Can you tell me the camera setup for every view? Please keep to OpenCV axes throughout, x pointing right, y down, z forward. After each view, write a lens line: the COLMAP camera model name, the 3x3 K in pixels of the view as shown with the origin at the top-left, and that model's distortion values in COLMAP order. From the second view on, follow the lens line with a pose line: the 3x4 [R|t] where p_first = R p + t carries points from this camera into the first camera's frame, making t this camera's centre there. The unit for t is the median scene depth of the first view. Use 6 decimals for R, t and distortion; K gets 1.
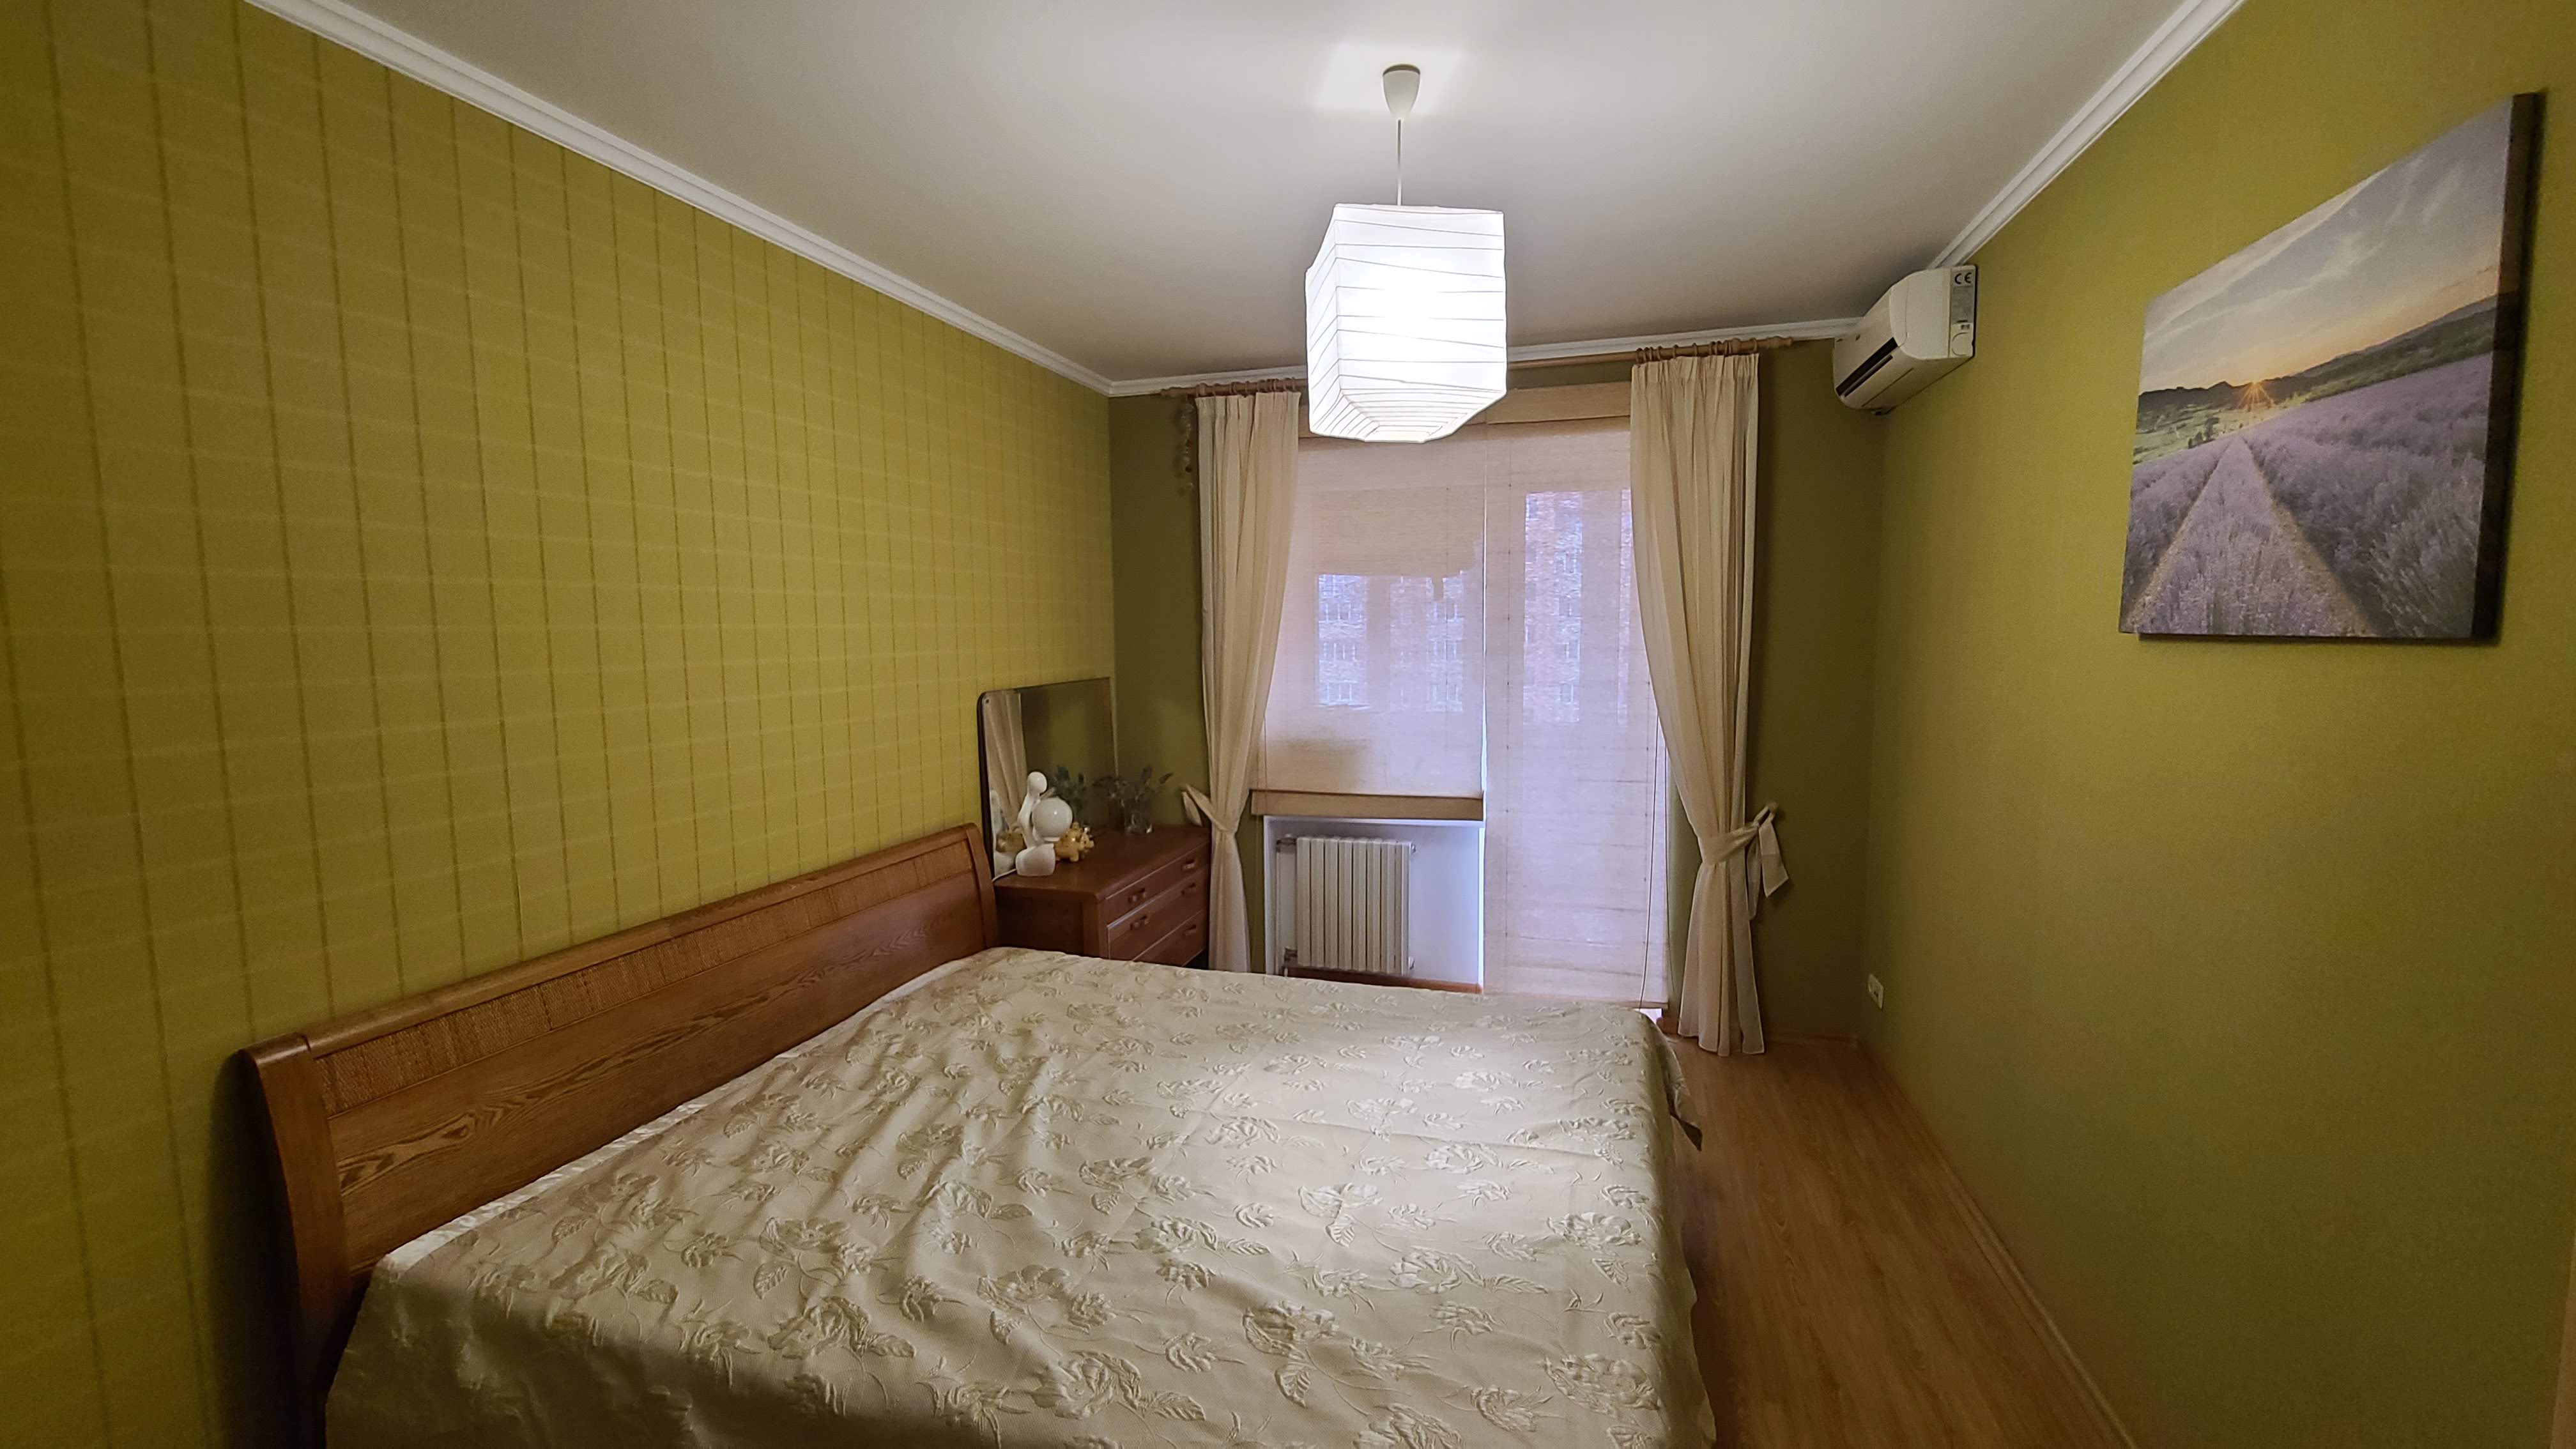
lens RADIAL K [[1045.4, 0, 1281.2], [0, 1045.4, 721.2], [0, 0, 1]] dist [0.004285, -0.004708]
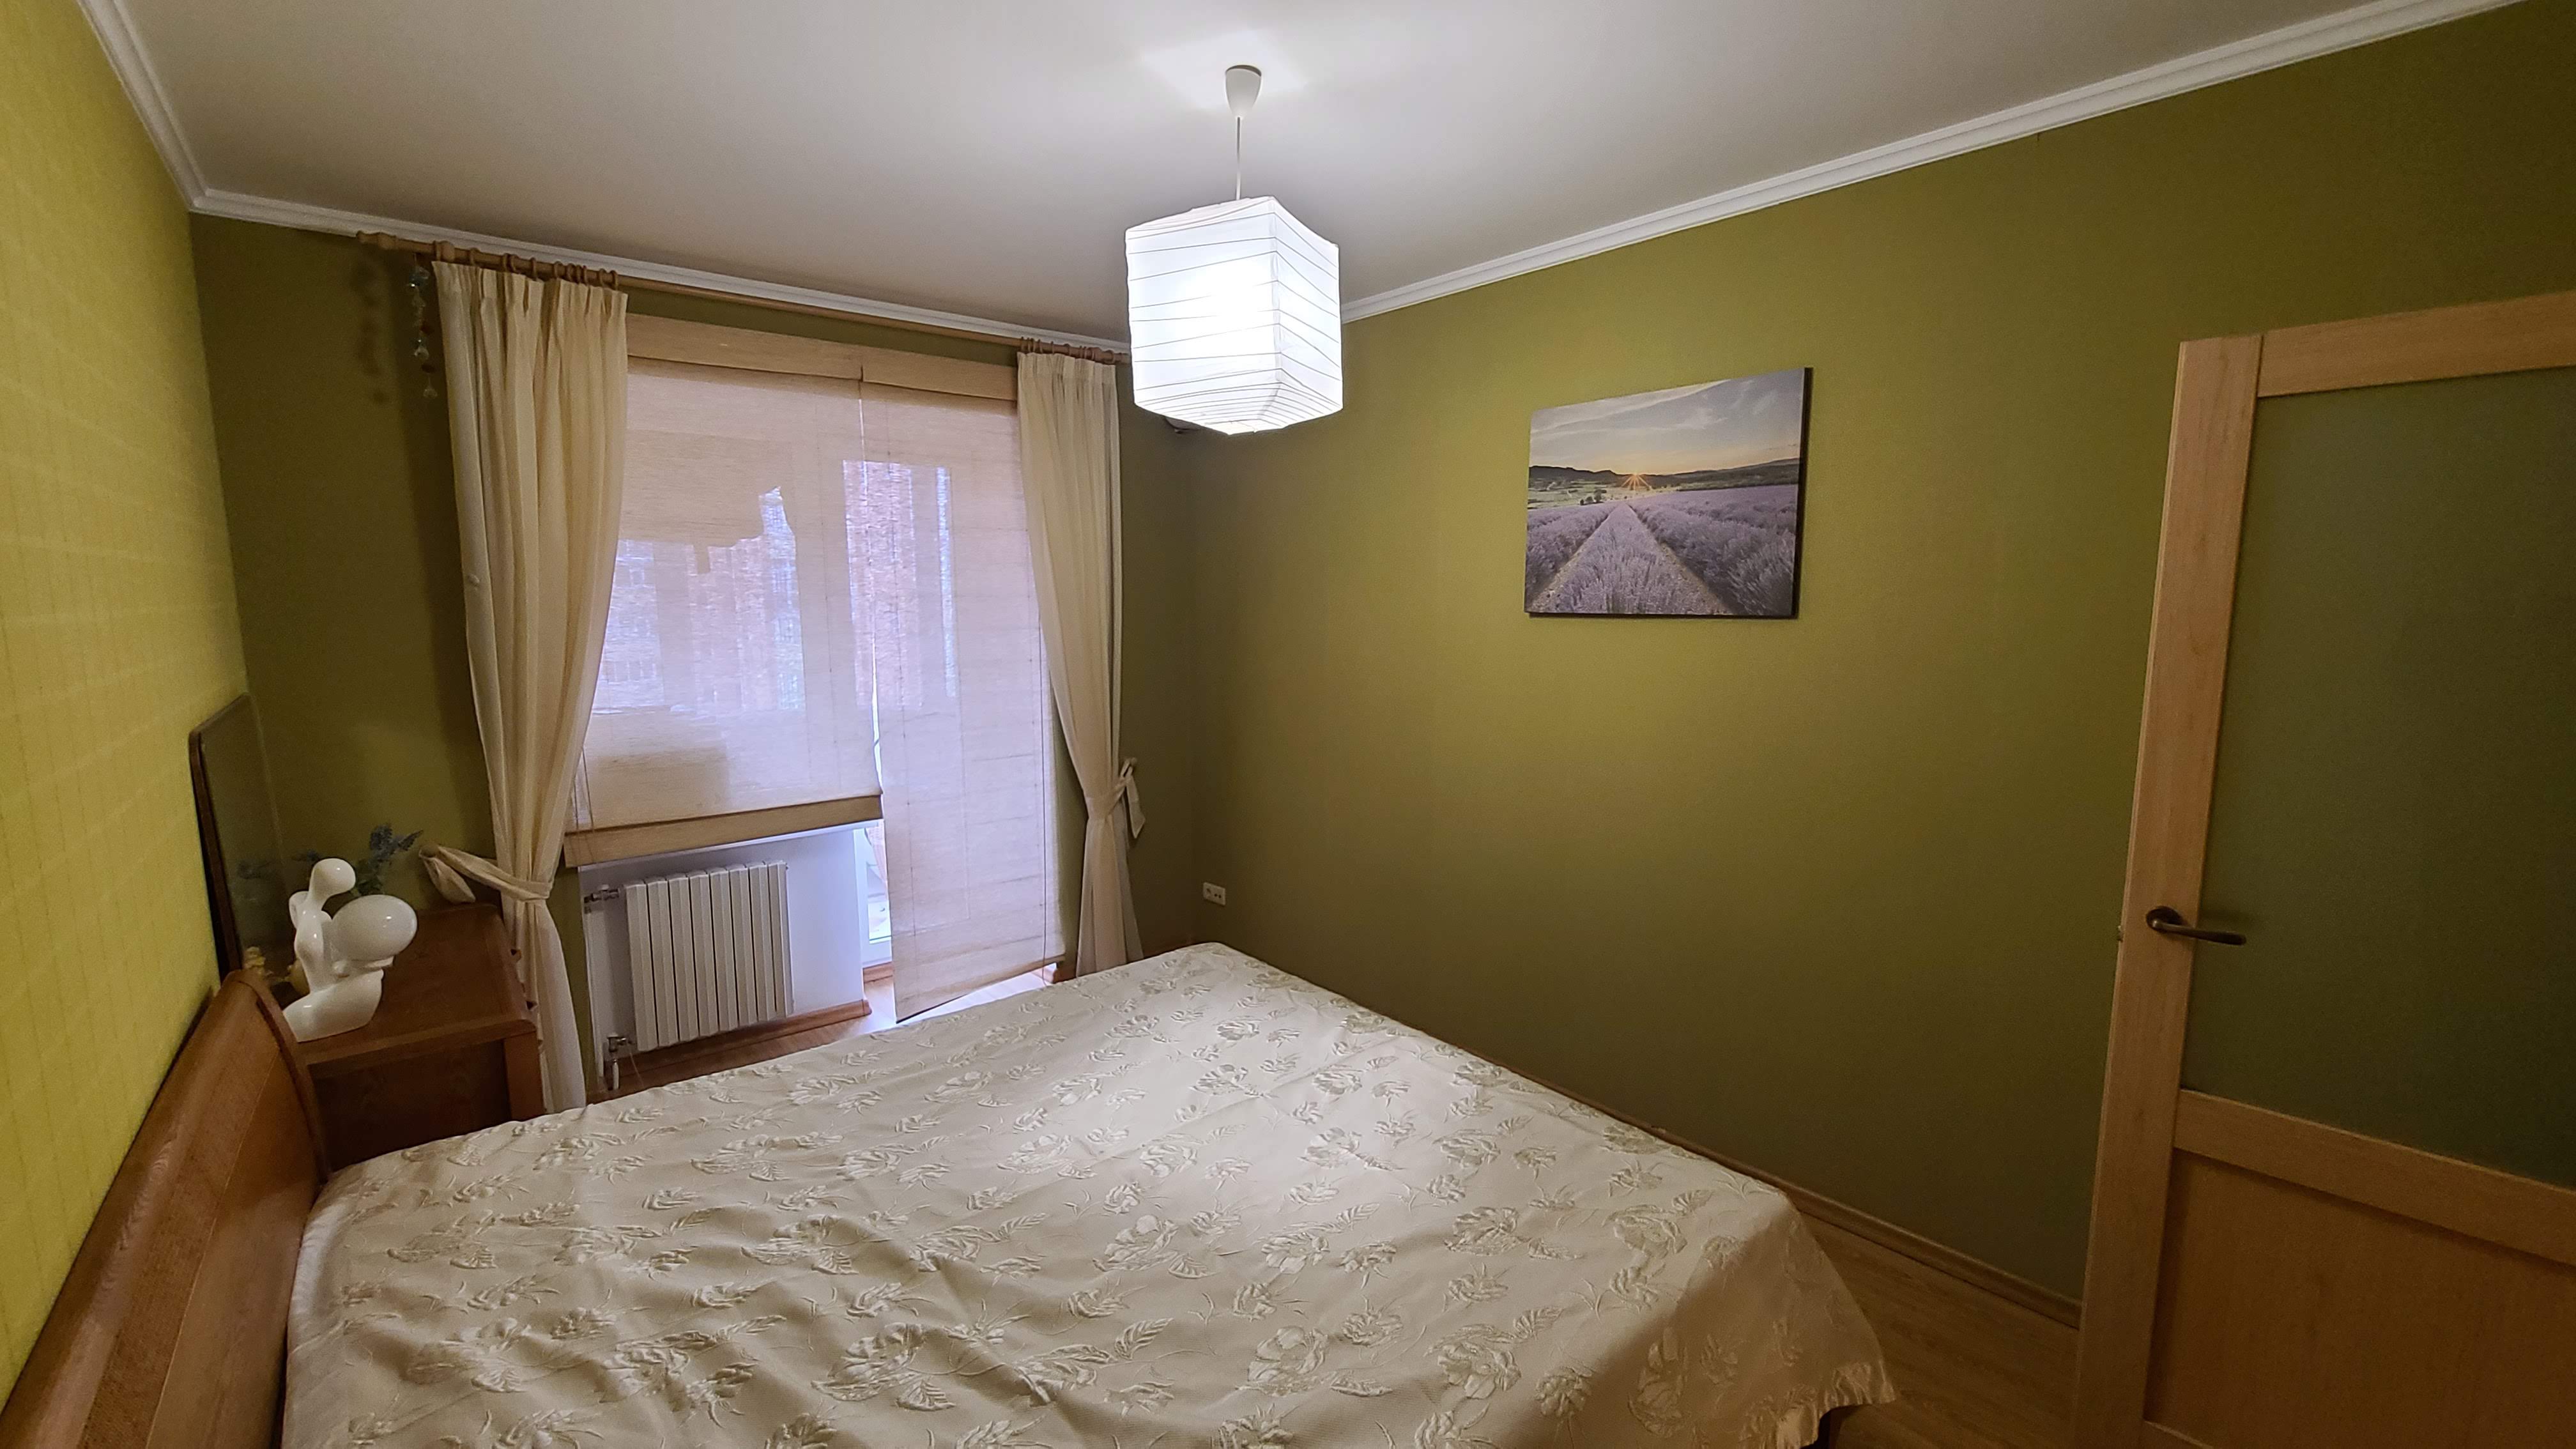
lens RADIAL K [[1045.4, 0, 1282.3], [0, 1045.4, 722.3], [0, 0, 1]] dist [0.004285, -0.004708]
pose [[0.550543, -0.095900, 0.829280, -0.811935], [0.073902, 0.995078, 0.066011, -0.051909], [-0.831529, 0.024944, 0.554921, 0.435531]]
